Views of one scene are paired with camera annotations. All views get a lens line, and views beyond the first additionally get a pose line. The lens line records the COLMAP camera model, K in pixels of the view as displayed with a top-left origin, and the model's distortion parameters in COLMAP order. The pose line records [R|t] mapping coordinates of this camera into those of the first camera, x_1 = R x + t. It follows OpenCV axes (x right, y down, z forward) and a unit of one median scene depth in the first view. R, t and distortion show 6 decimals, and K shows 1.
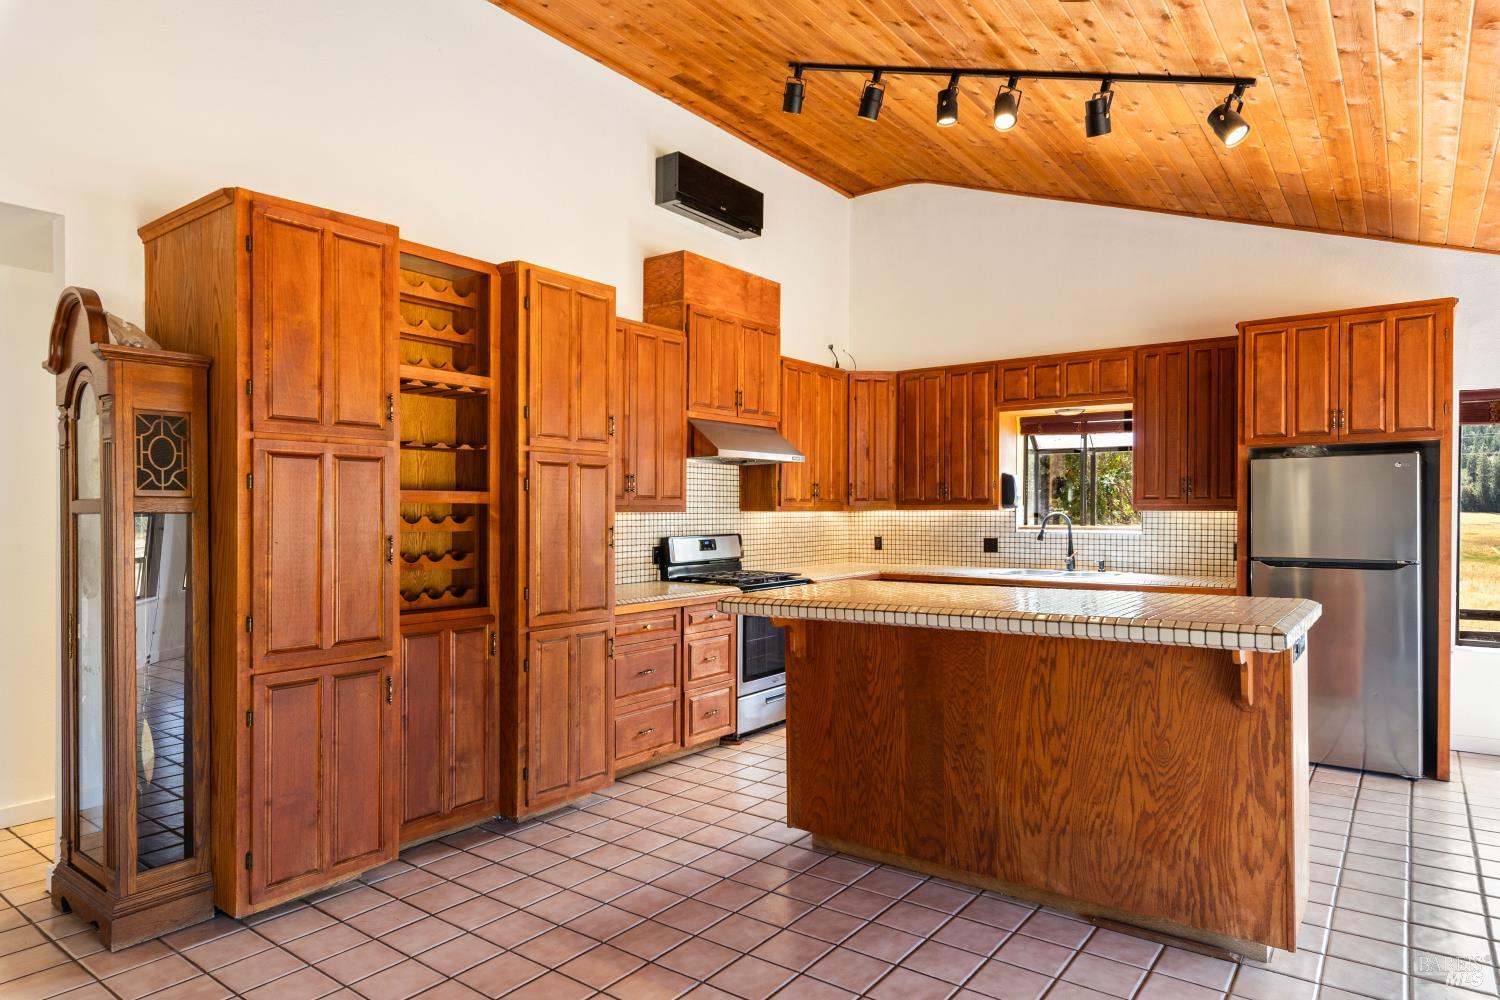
lens RADIAL K [[878.2, 0, 768.9], [0, 878.2, 517.0], [0, 0, 1]] dist [-0.004232, 0.000578]
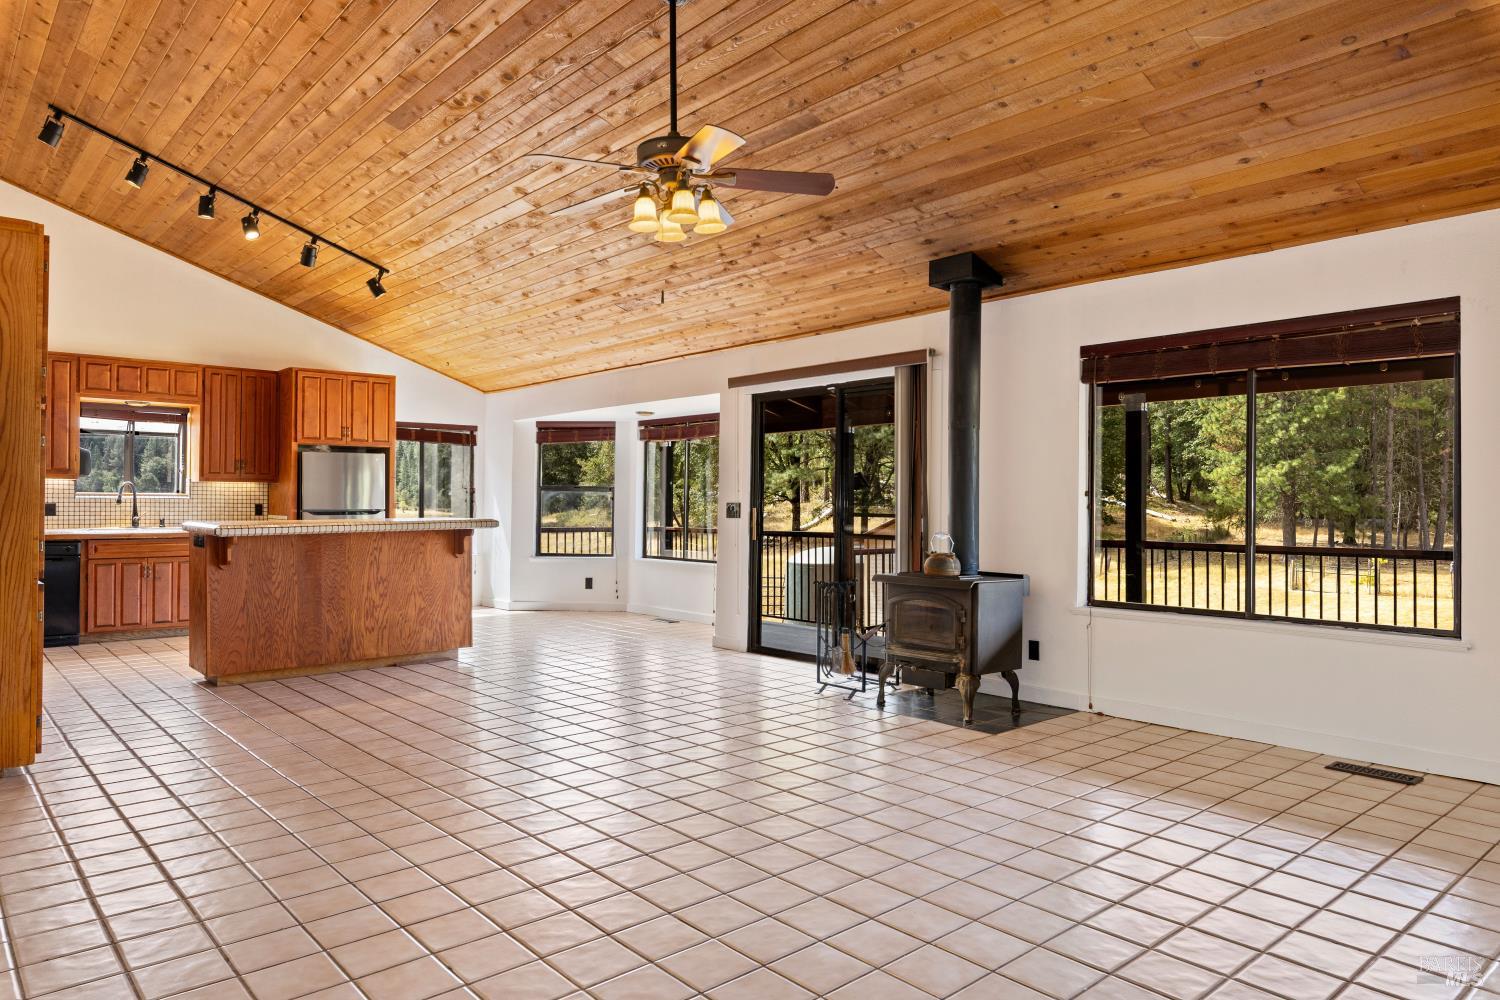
lens RADIAL K [[974.1, 0, 748.7], [0, 974.1, 494.7], [0, 0, 1]] dist [0.005281, -0.000553]
pose [[0.219488, 0.007963, 0.975583, -1.051845], [0.001060, 0.999964, -0.008401, 0.032562], [-0.975615, 0.002878, 0.219472, -0.229494]]
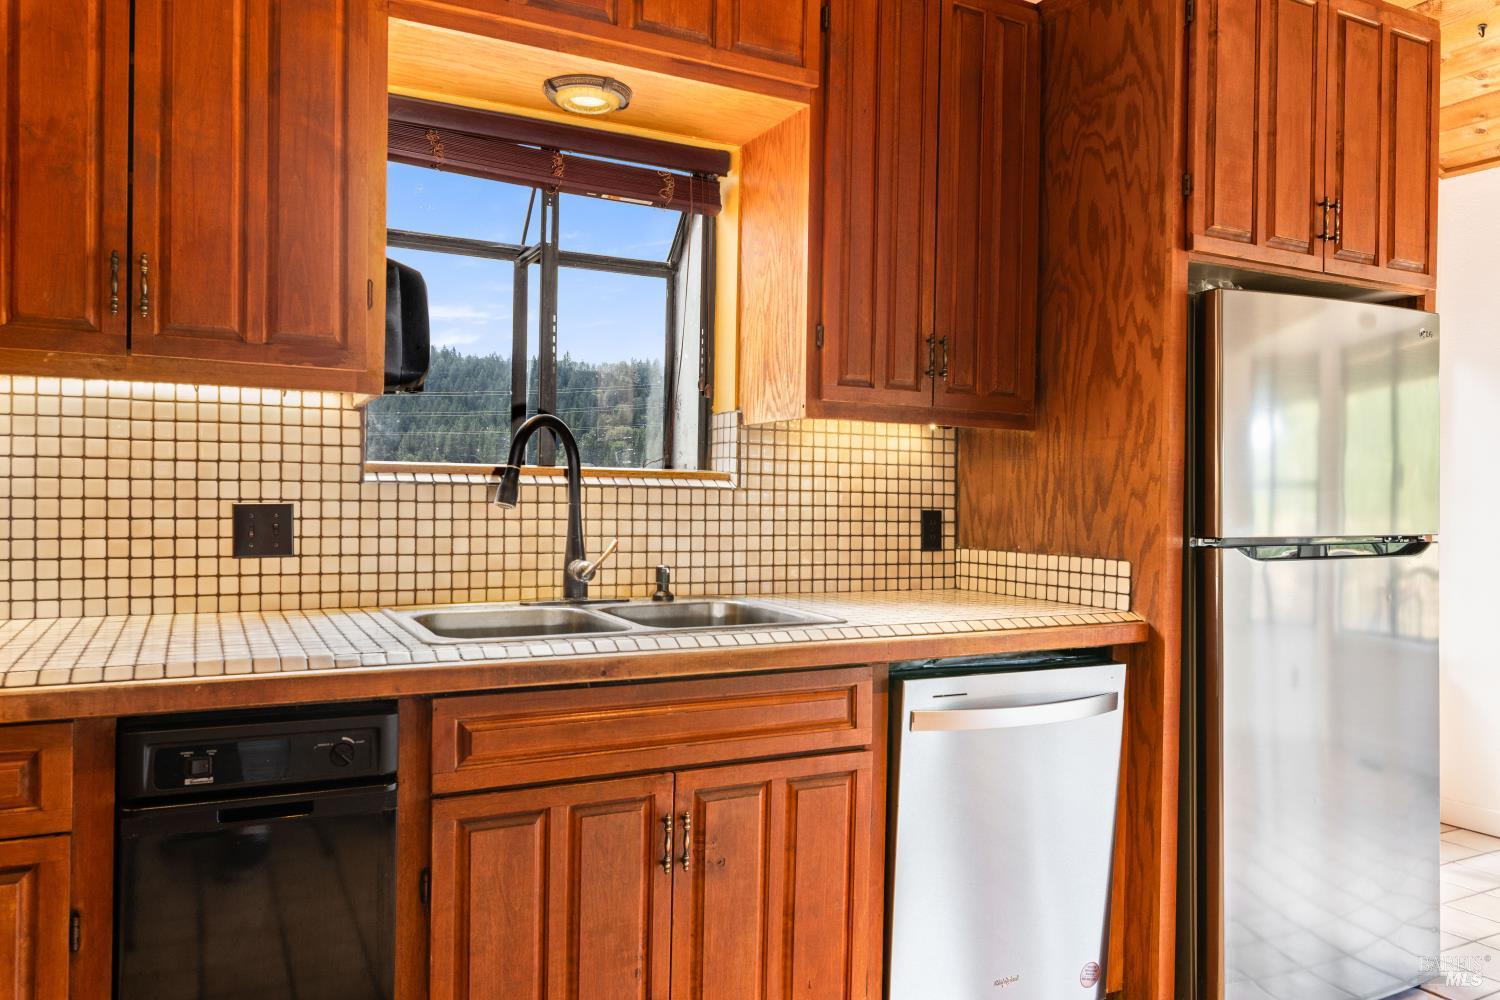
lens RADIAL K [[1097.2, 0, 762.7], [0, 1097.2, 498.9], [0, 0, 1]] dist [0.011165, 0.004122]
pose [[0.438923, 0.004877, 0.898511, 0.021734], [-0.006328, 0.999977, -0.002336, 0.029740], [-0.898502, -0.004660, 0.438944, 0.949298]]
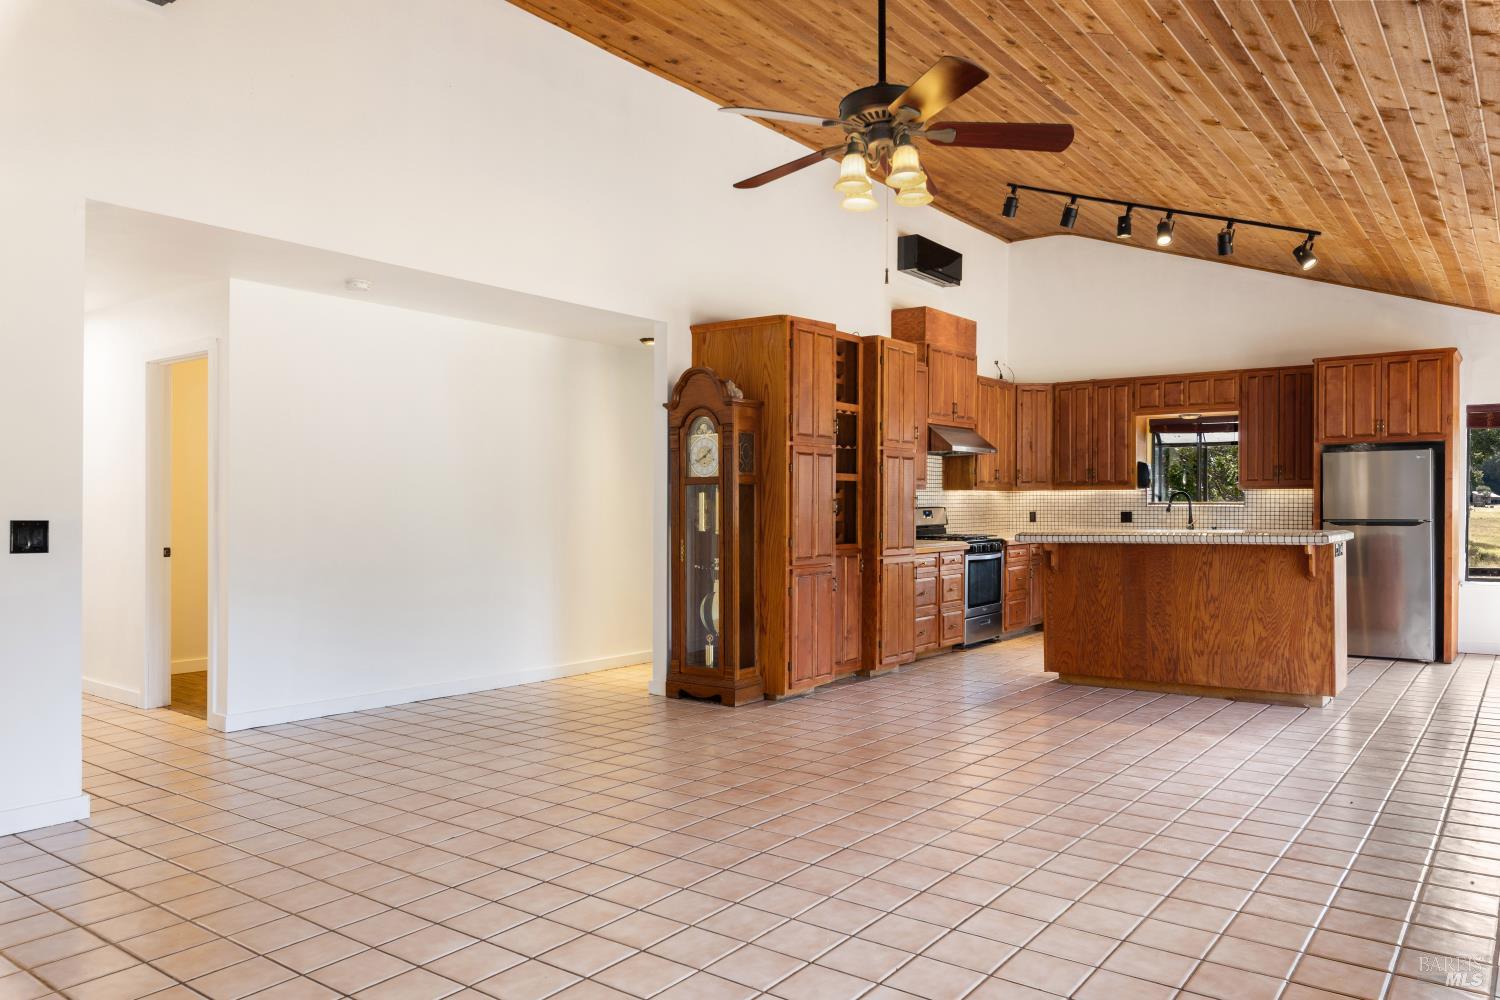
lens RADIAL K [[1038.0, 0, 758.1], [0, 1038.0, 511.2], [0, 0, 1]] dist [-0.016489, 0.001278]
pose [[0.999899, 0.000059, -0.014218, -0.362273], [-0.000057, 1.000000, 0.000131, 0.031135], [0.014218, -0.000130, 0.999899, -0.725611]]
